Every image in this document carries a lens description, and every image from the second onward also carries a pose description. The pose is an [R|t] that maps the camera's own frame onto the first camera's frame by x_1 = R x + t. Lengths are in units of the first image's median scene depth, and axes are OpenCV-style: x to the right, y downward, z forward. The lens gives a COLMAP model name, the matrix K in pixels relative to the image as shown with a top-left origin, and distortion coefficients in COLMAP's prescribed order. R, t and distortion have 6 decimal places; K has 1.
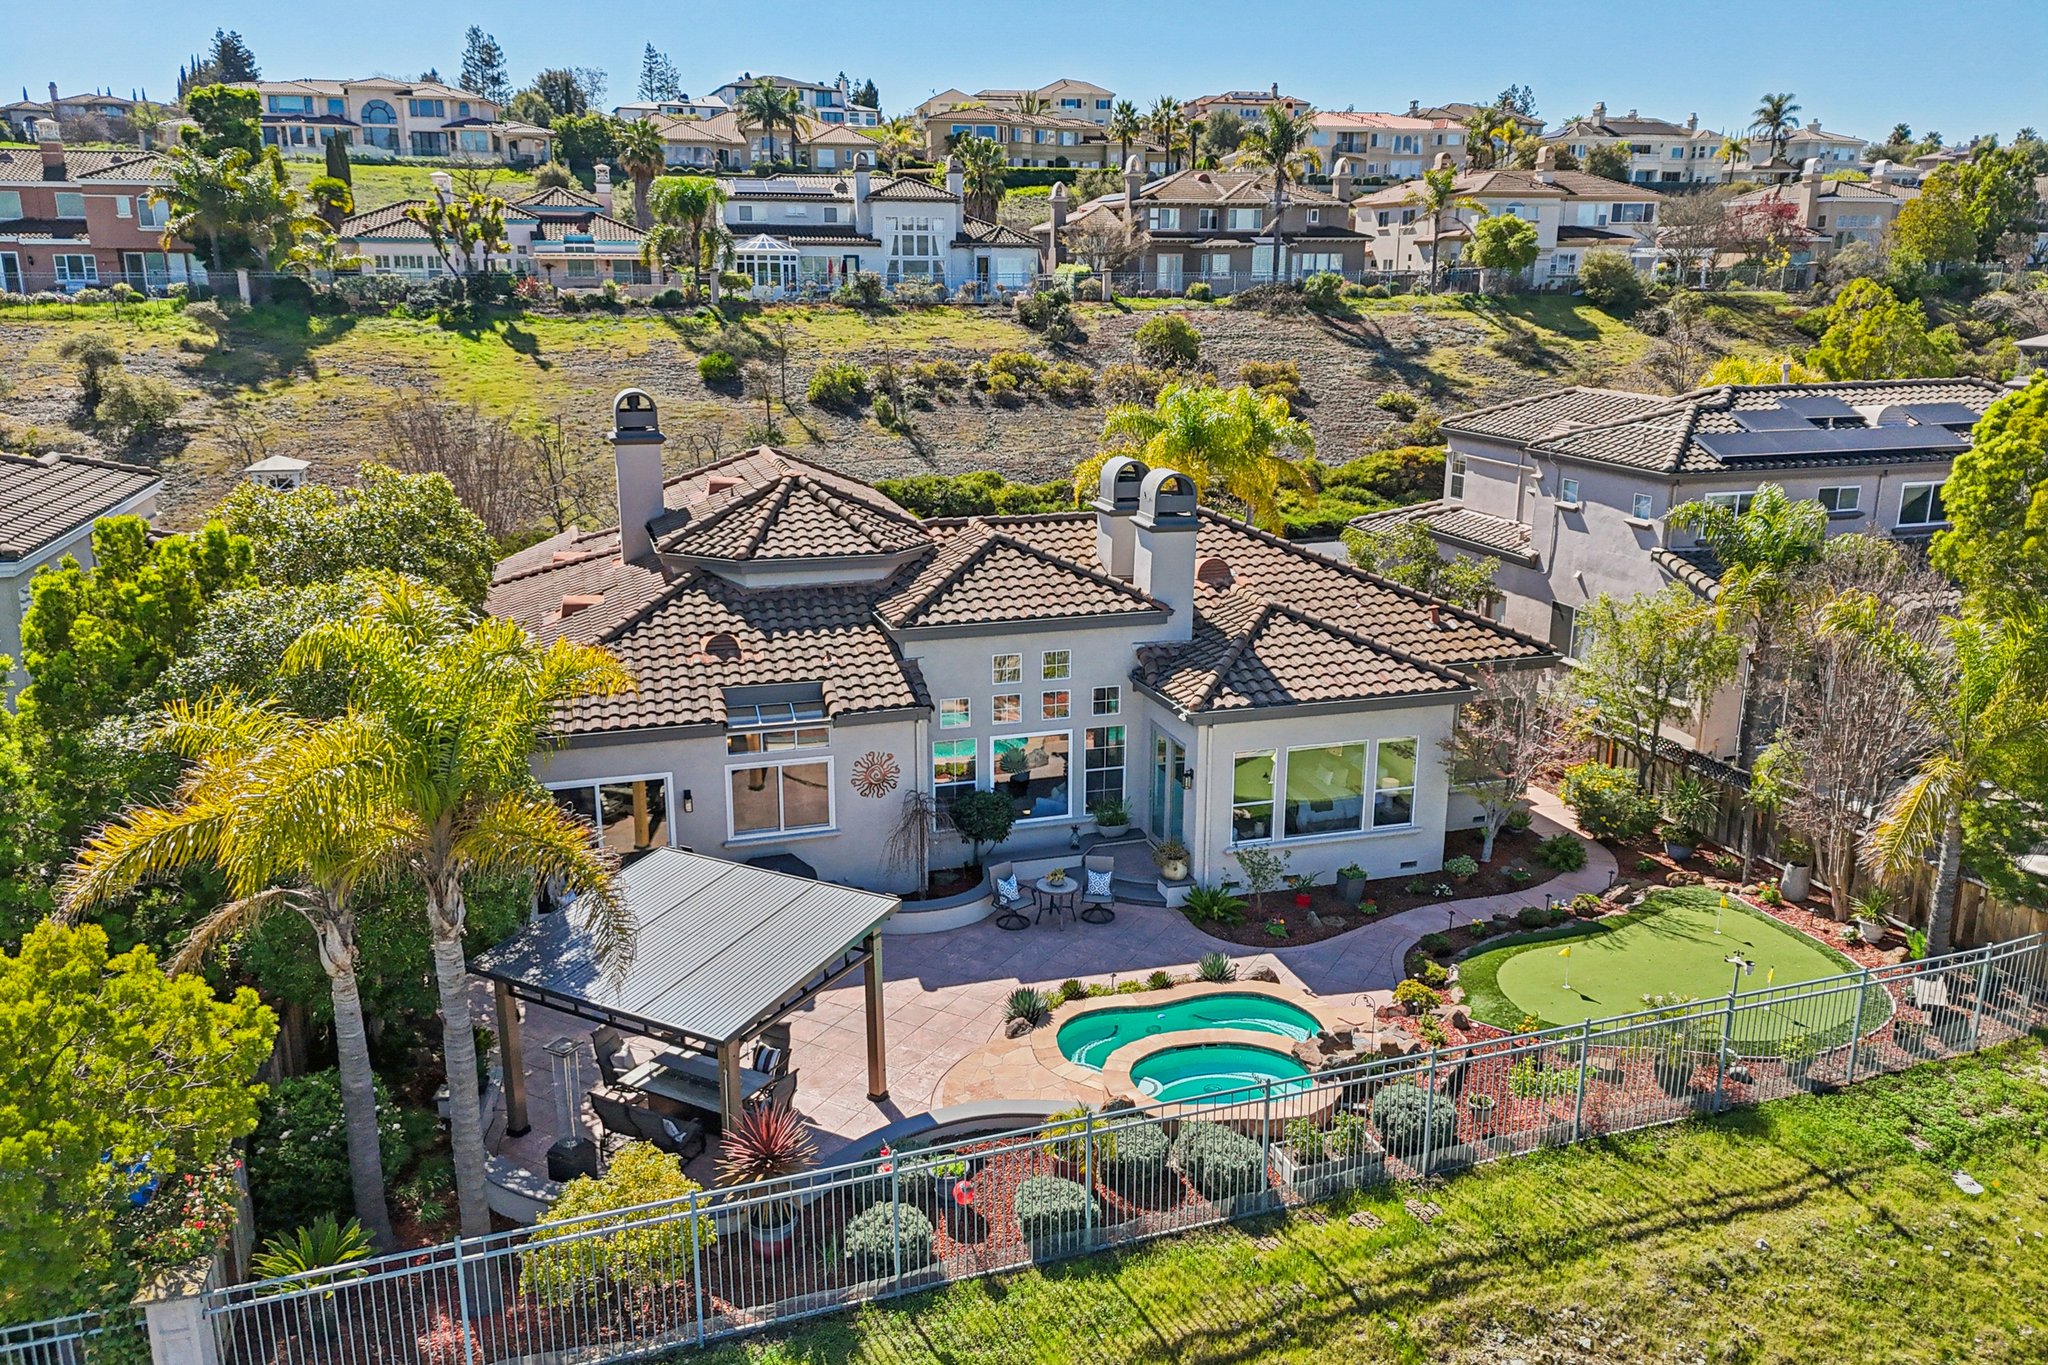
lens RADIAL K [[1489.6, 0, 1018.9], [0, 1489.6, 677.3], [0, 0, 1]] dist [0.065900, -0.065942]
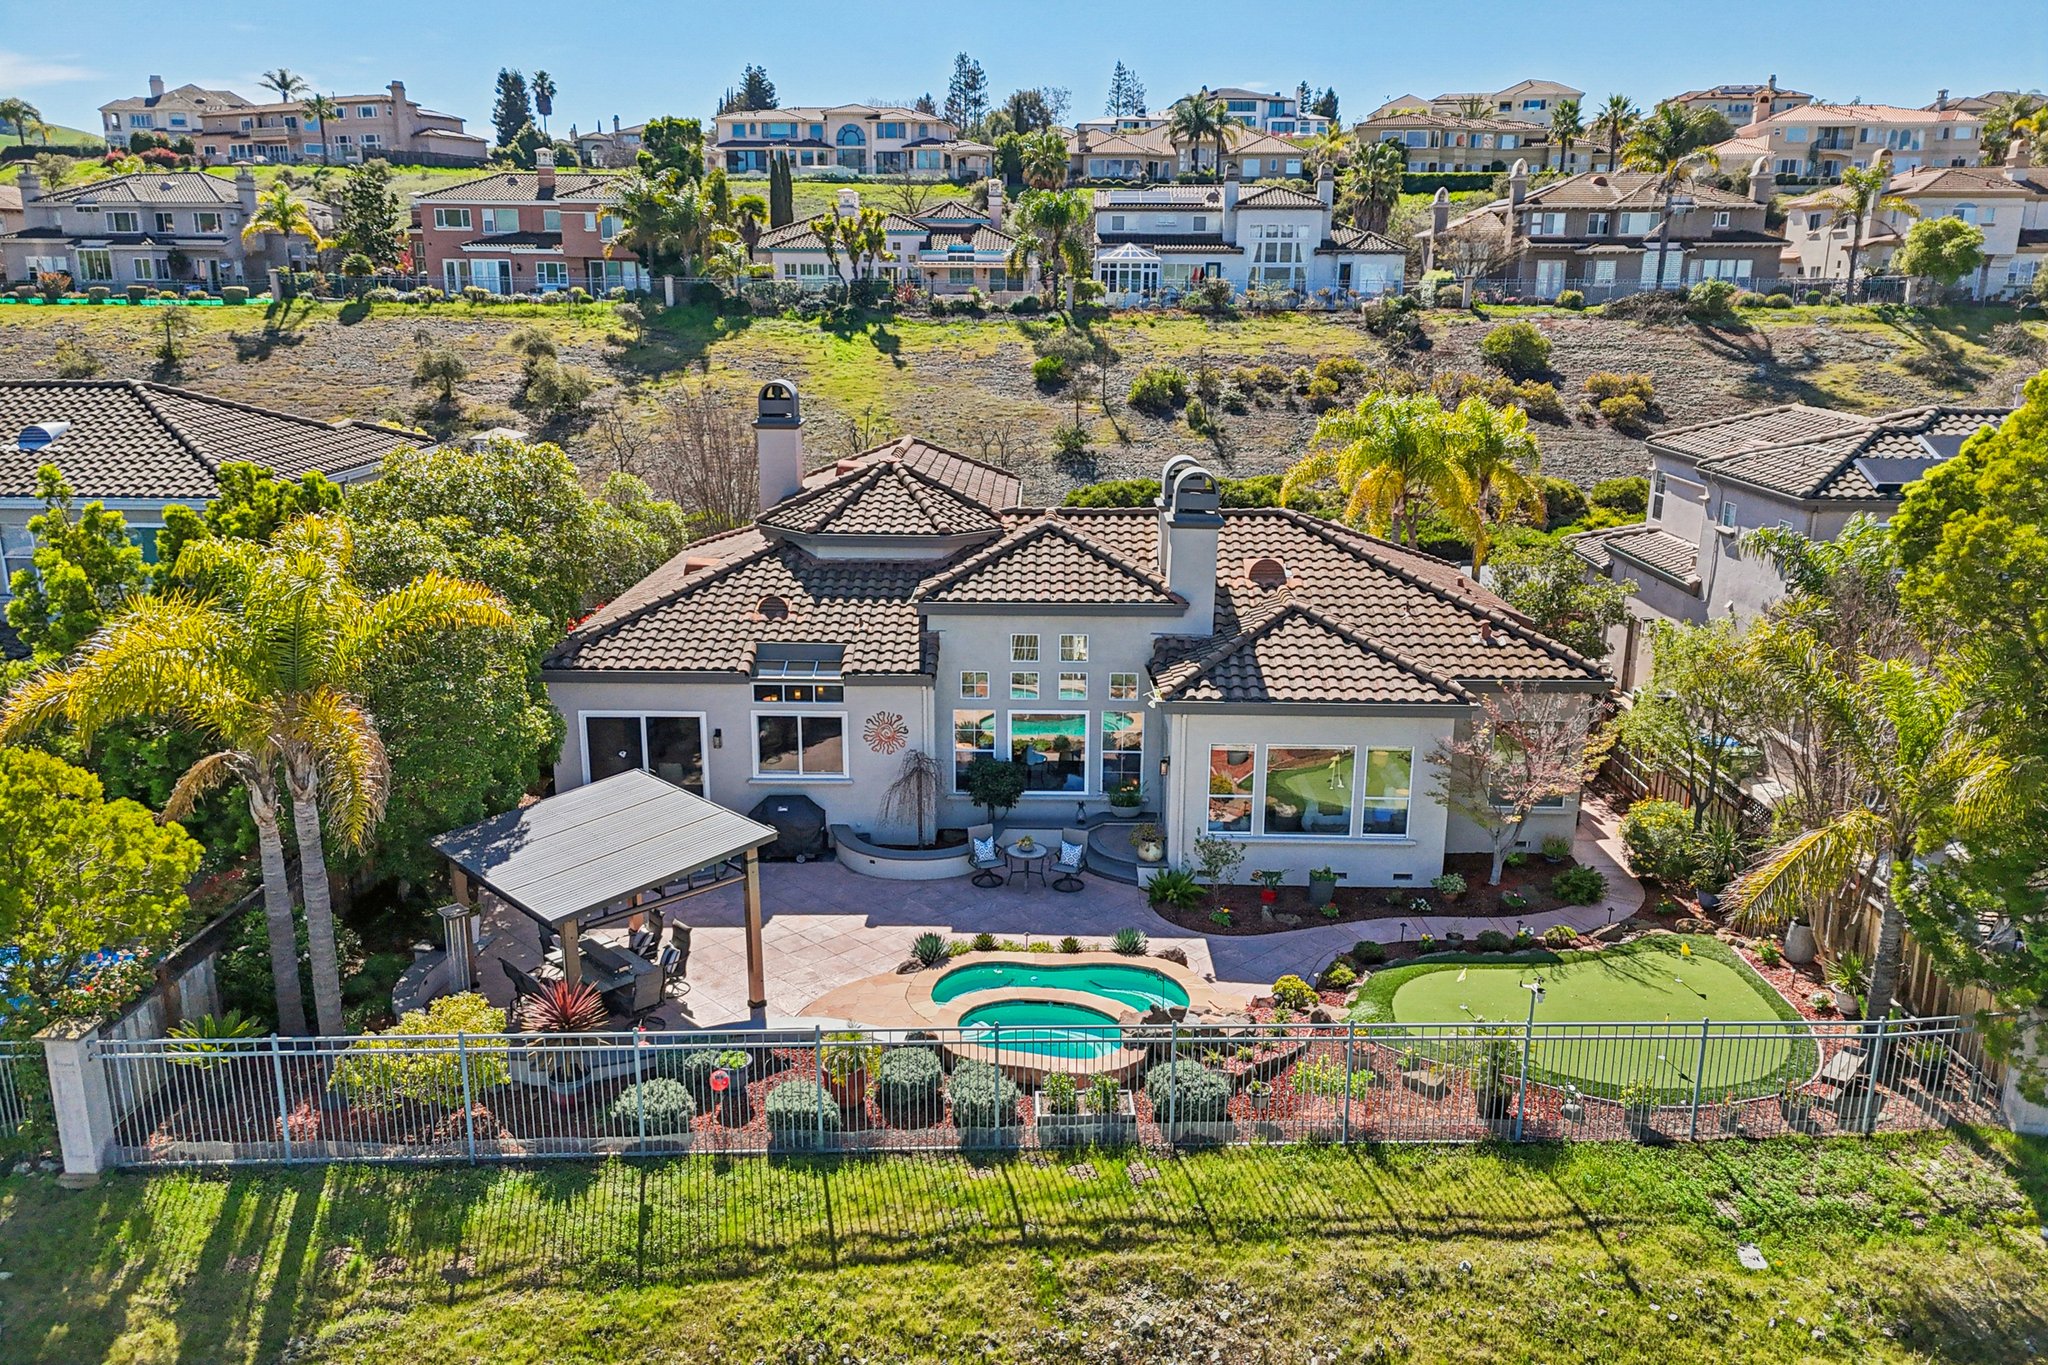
lens RADIAL K [[1472.8, 0, 1028.8], [0, 1472.8, 673.4], [0, 0, 1]] dist [0.058470, -0.052791]
pose [[0.954359, 0.082307, -0.287095, 0.103505], [-0.083527, 0.996473, 0.008017, 0.001393], [0.286742, 0.016330, 0.957869, -0.003549]]
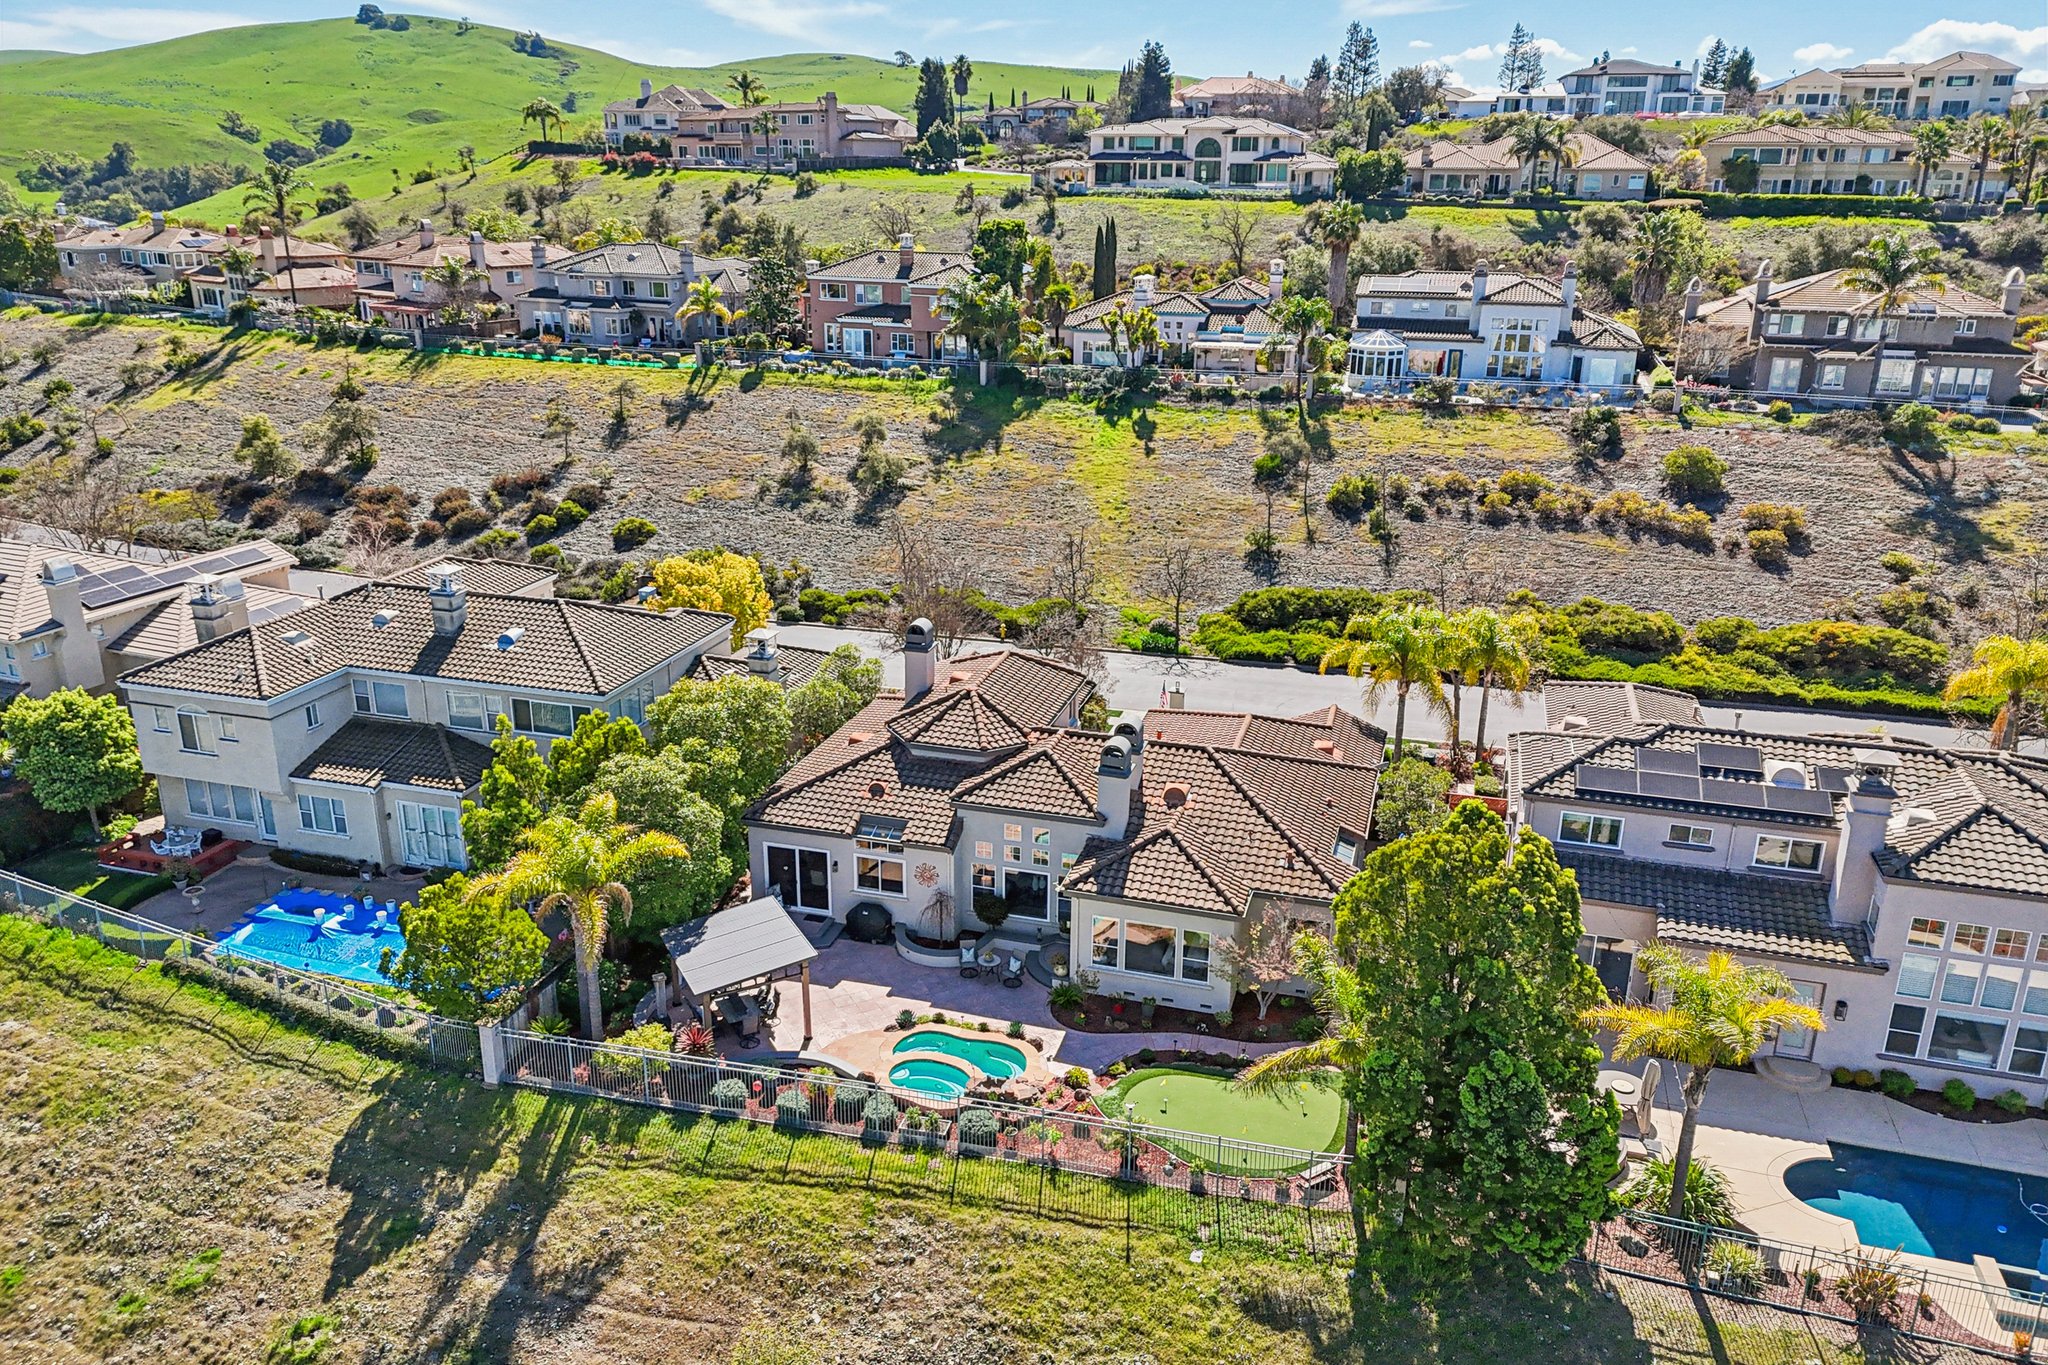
lens RADIAL K [[1448.2, 0, 1045.9], [0, 1448.2, 679.4], [0, 0, 1]] dist [0.062611, -0.060200]
pose [[0.842595, 0.185000, -0.505775, 0.299844], [-0.152920, 0.982679, 0.104683, -0.129396], [0.516381, -0.010863, 0.856290, -0.159049]]
